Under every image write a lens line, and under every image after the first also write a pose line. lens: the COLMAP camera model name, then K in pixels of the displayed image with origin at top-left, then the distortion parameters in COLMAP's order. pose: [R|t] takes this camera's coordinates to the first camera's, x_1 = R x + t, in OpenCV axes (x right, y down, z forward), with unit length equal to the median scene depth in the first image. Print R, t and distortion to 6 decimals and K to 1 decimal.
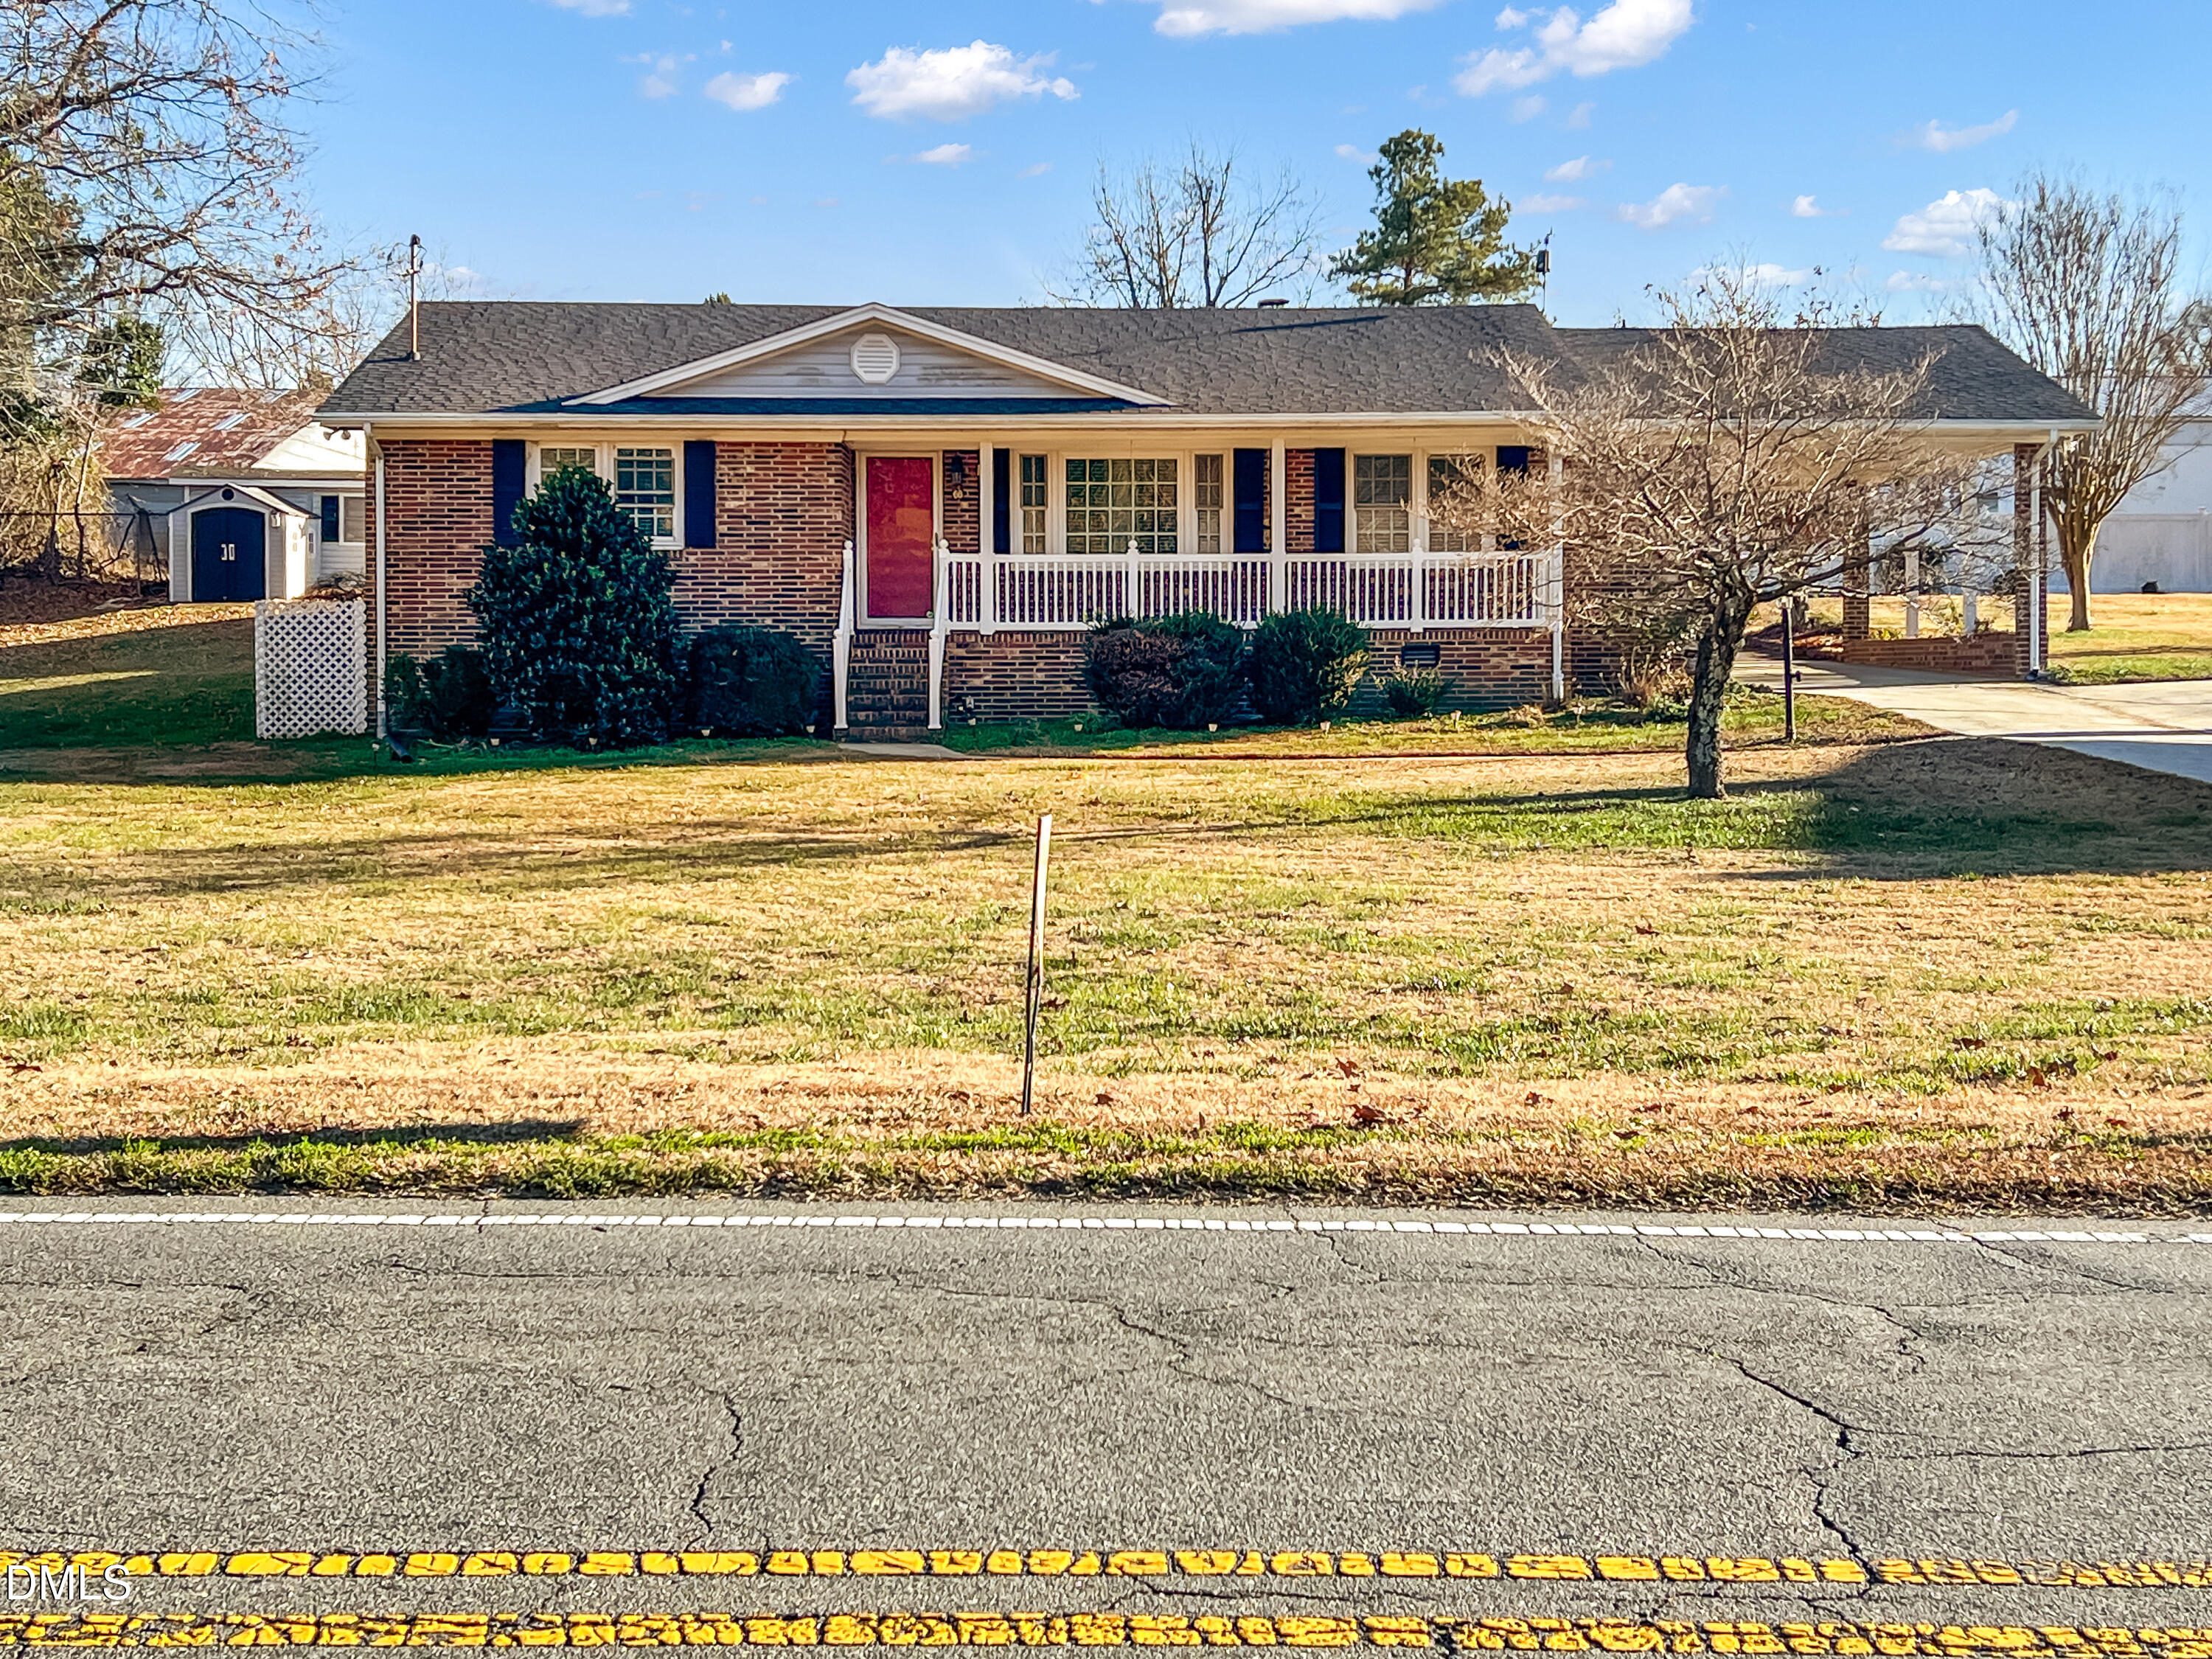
lens RADIAL K [[3100.8, 0, 1105.2], [0, 3100.8, 821.9], [0, 0, 1]] dist [-0.015848, 0.000000]
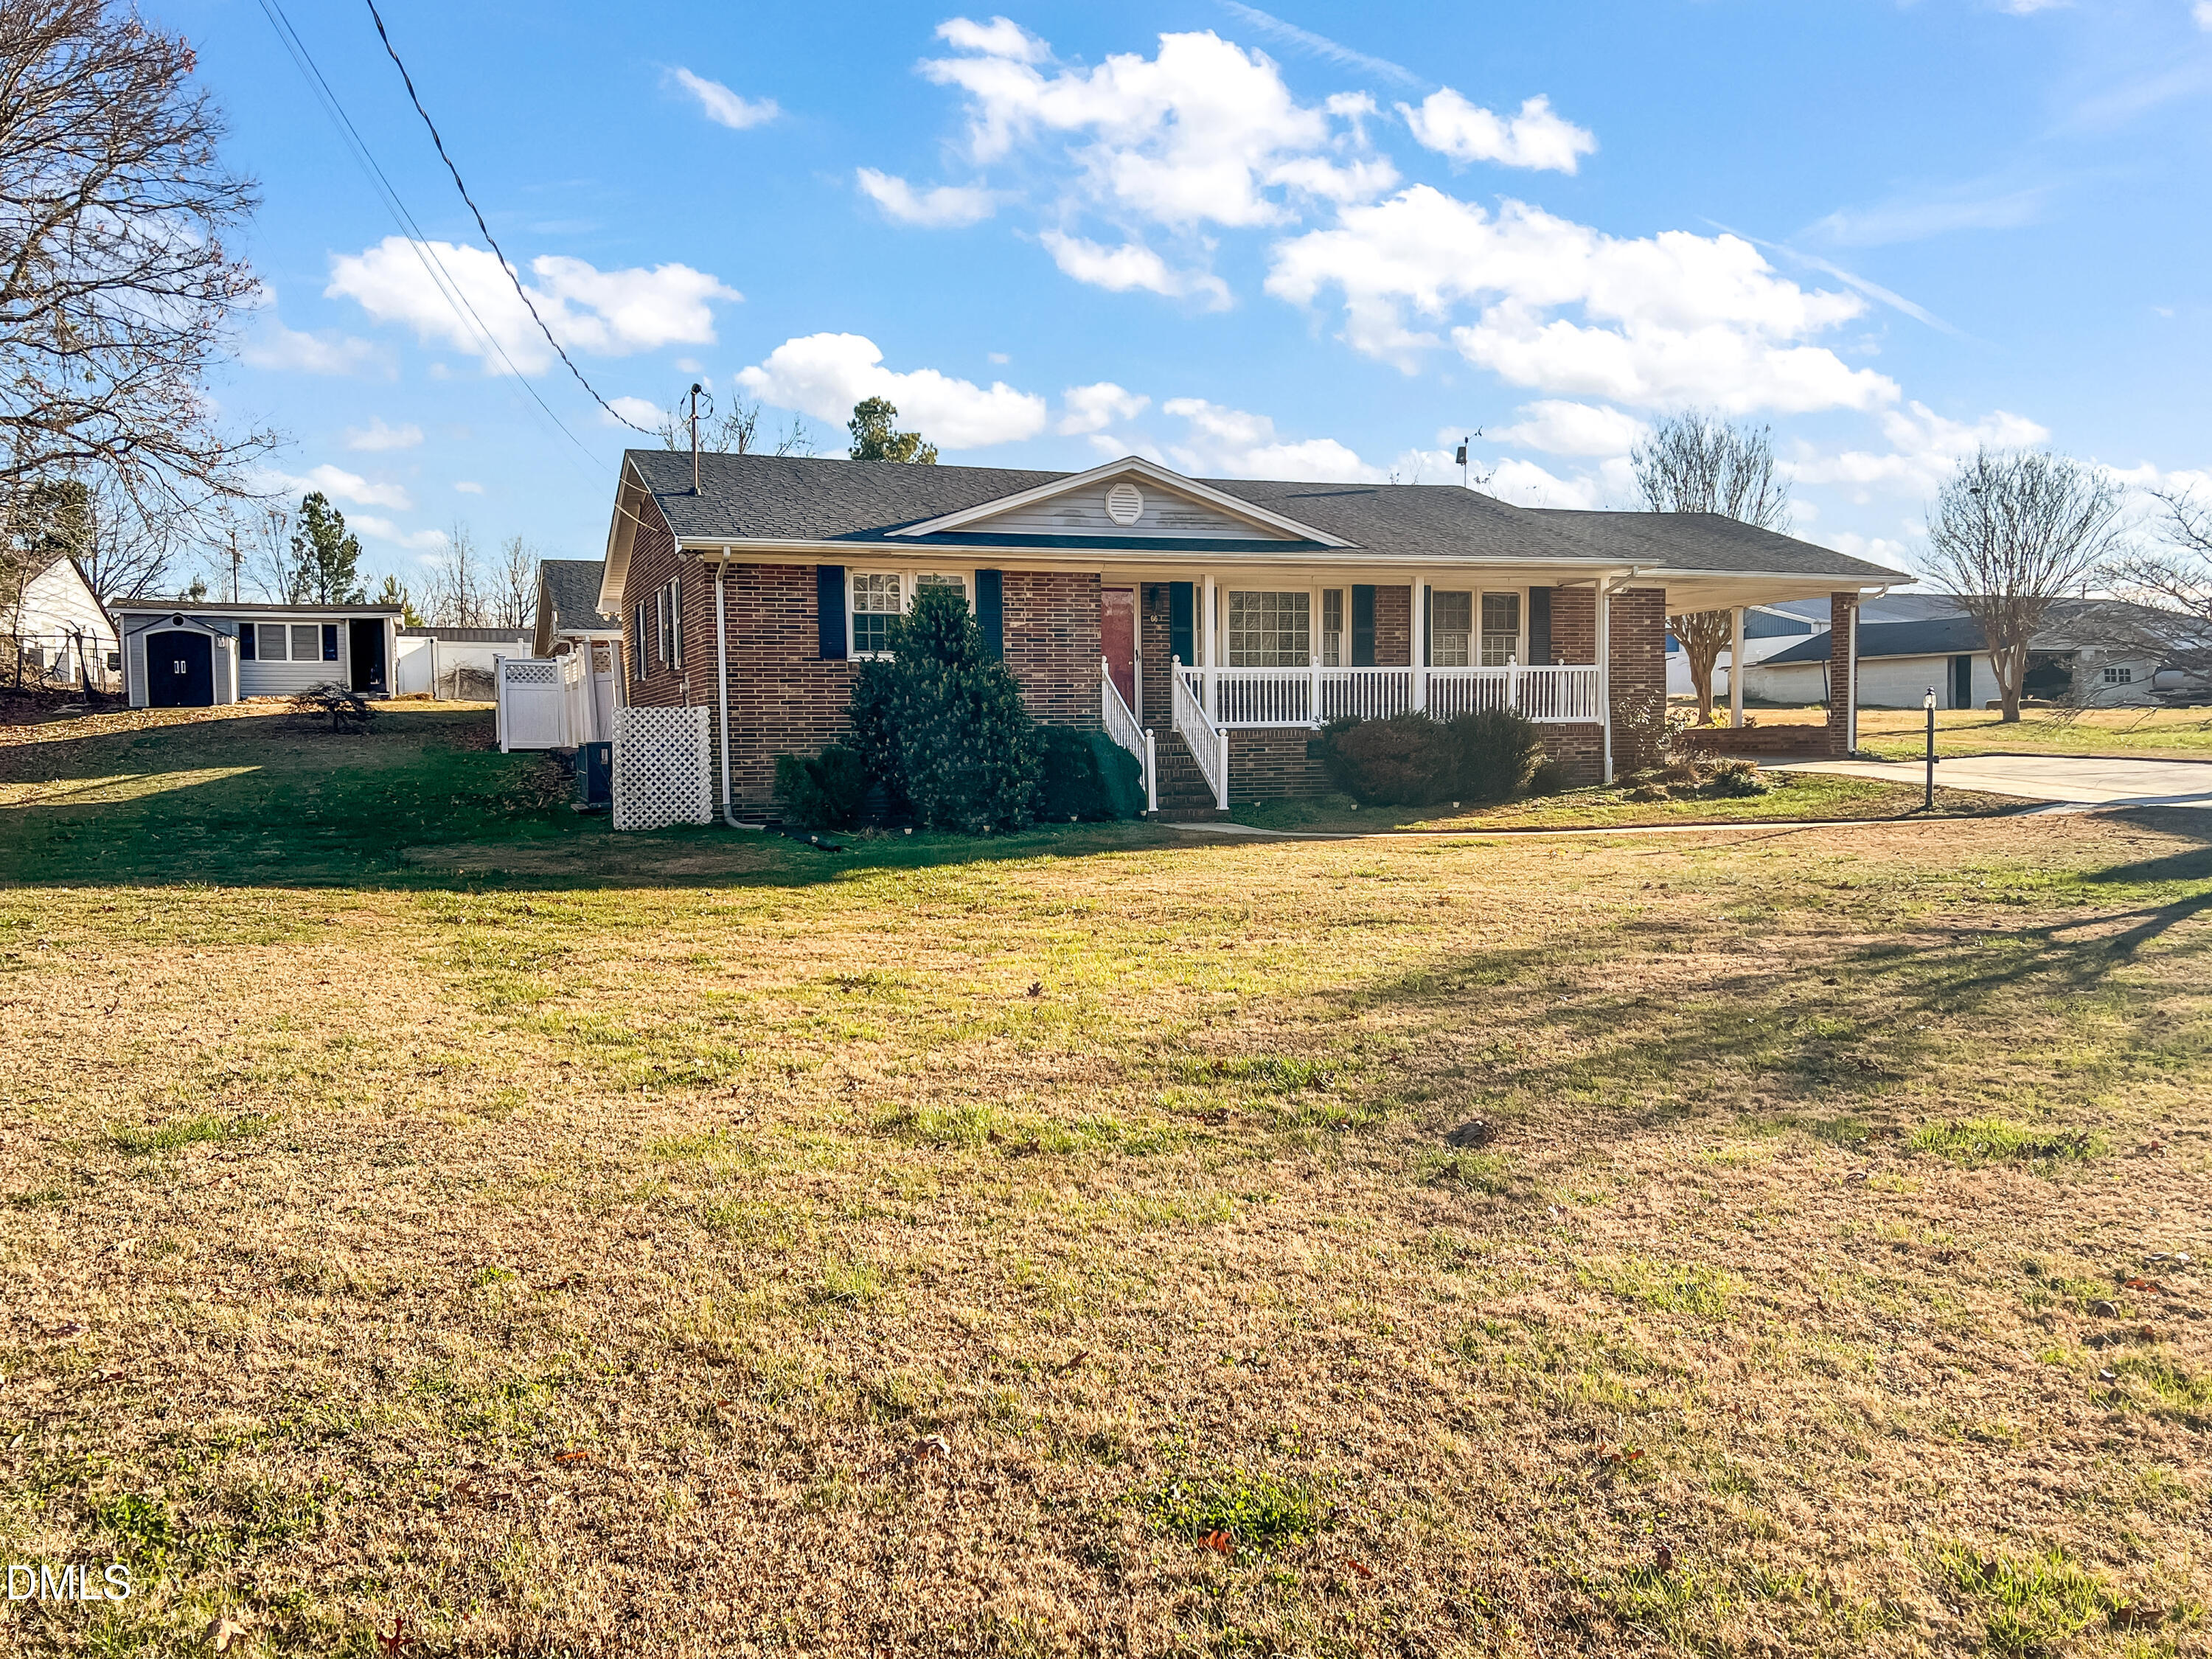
lens RADIAL K [[1850.3, 0, 1096.3], [0, 1850.3, 900.0], [0, 0, 1]] dist [0.054125, -0.006253]
pose [[0.953910, -0.035474, 0.297989, -0.303948], [0.025597, 0.998988, 0.036984, -0.021969], [-0.298999, -0.027652, 0.953853, 0.306099]]
